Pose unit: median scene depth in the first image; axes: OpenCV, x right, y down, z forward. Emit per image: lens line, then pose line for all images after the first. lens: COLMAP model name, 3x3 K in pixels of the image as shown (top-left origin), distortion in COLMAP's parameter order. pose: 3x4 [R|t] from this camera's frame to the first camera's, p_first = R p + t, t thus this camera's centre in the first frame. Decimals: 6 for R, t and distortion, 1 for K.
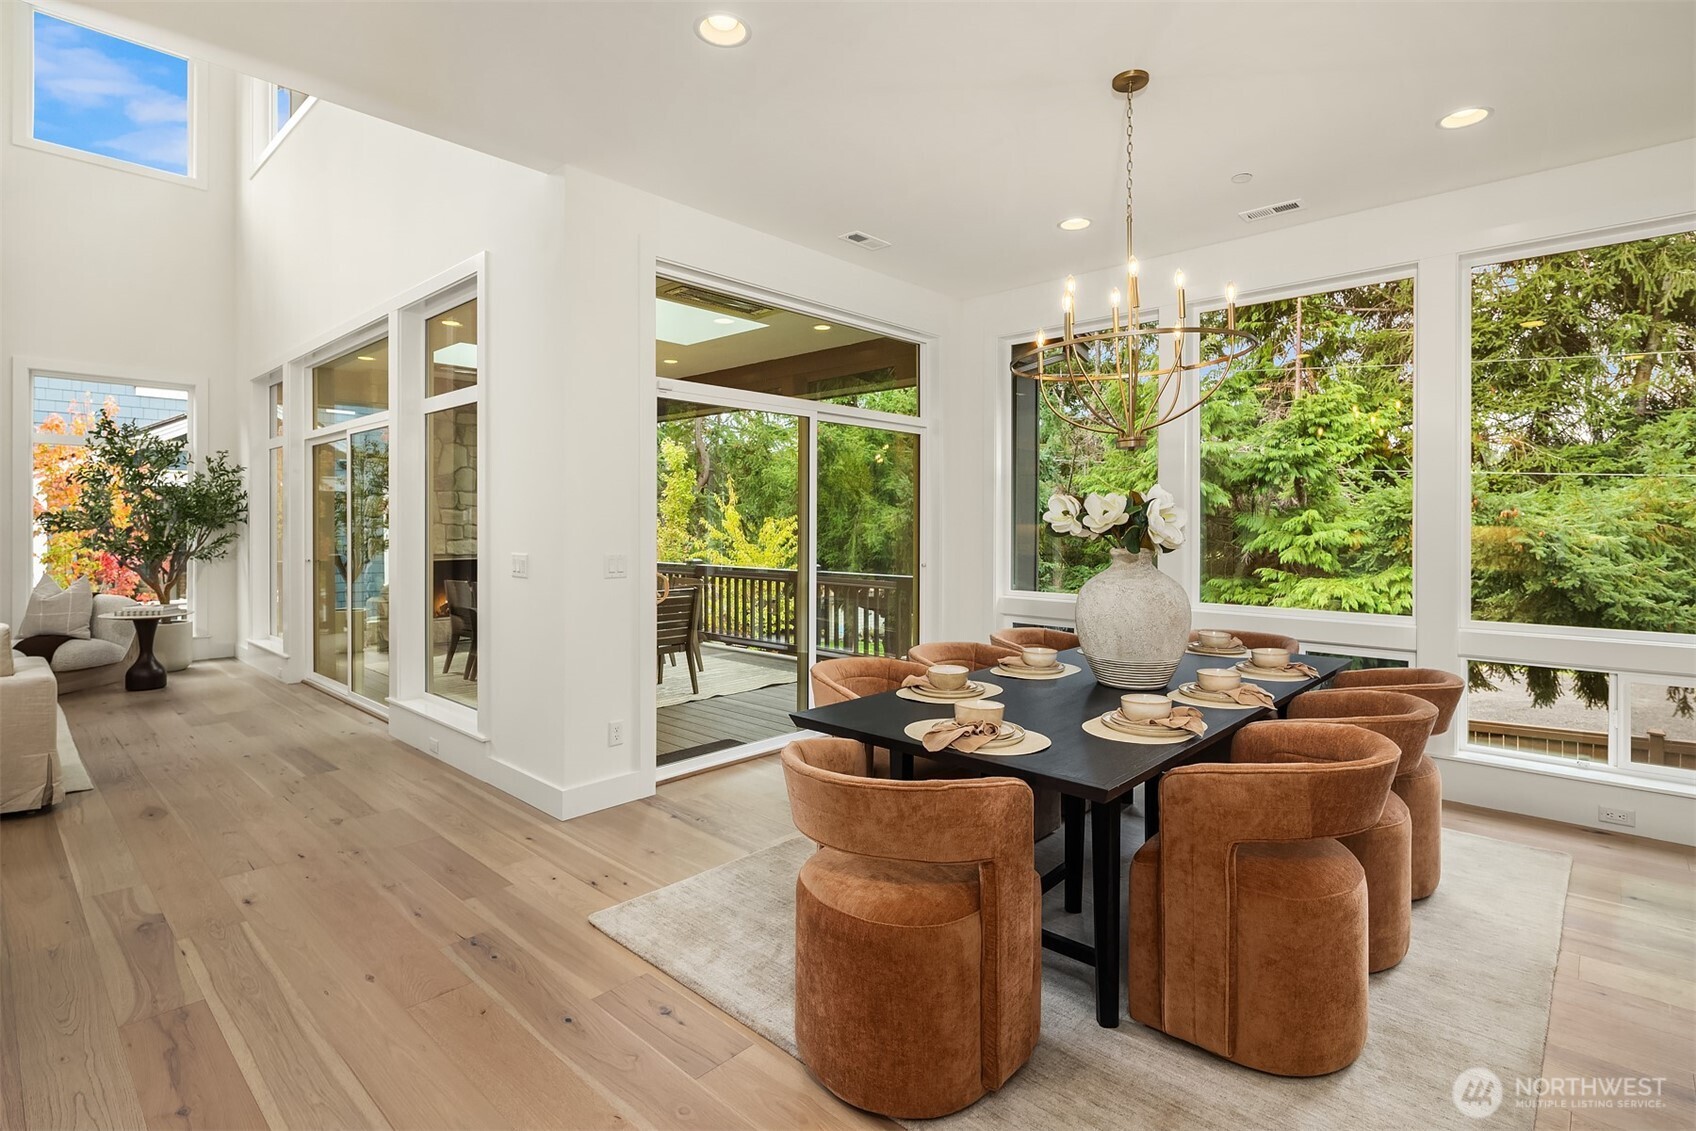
lens RADIAL K [[820.7, 0, 844.7], [0, 820.7, 522.1], [0, 0, 1]] dist [0.003397, -0.000418]
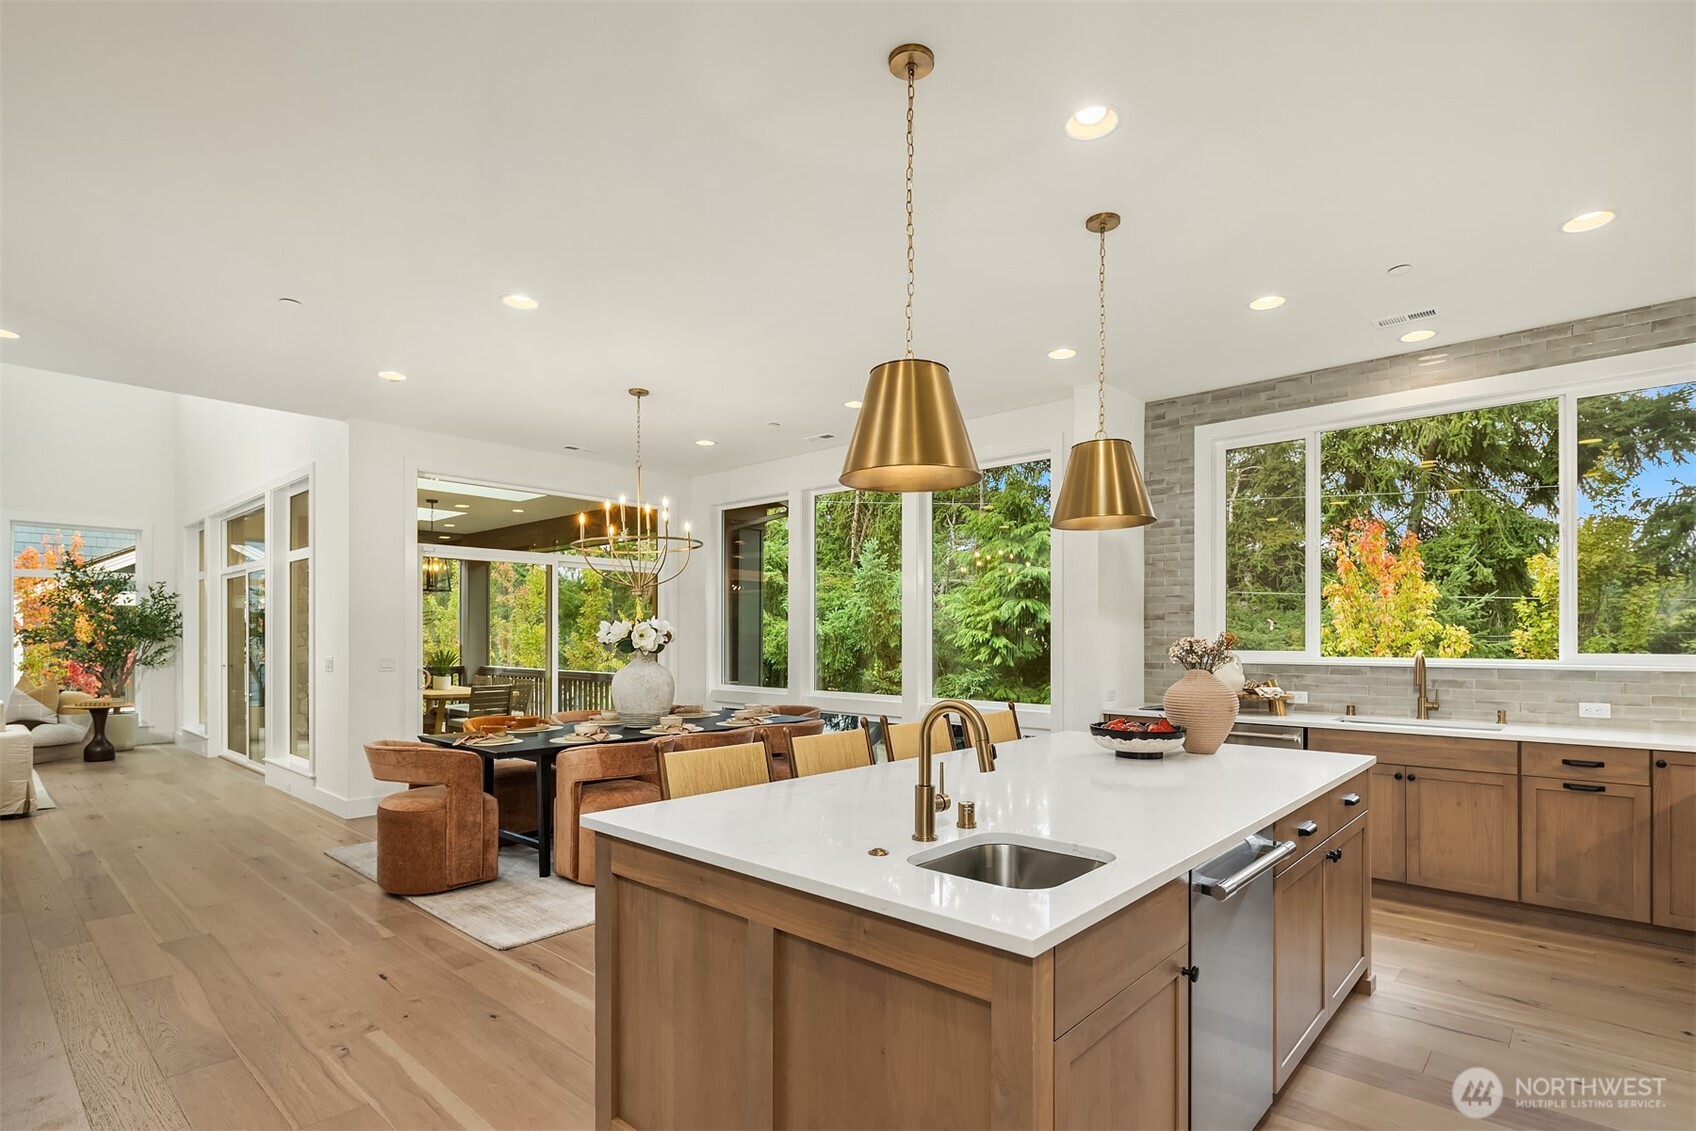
lens RADIAL K [[820.7, 0, 842.3], [0, 820.7, 635.6], [0, 0, 1]] dist [0.003397, -0.000418]
pose [[0.999896, -0.000435, 0.014402, 0.315814], [0.000439, 1.000000, -0.000238, -0.000299], [-0.014401, 0.000244, 0.999896, -0.330951]]
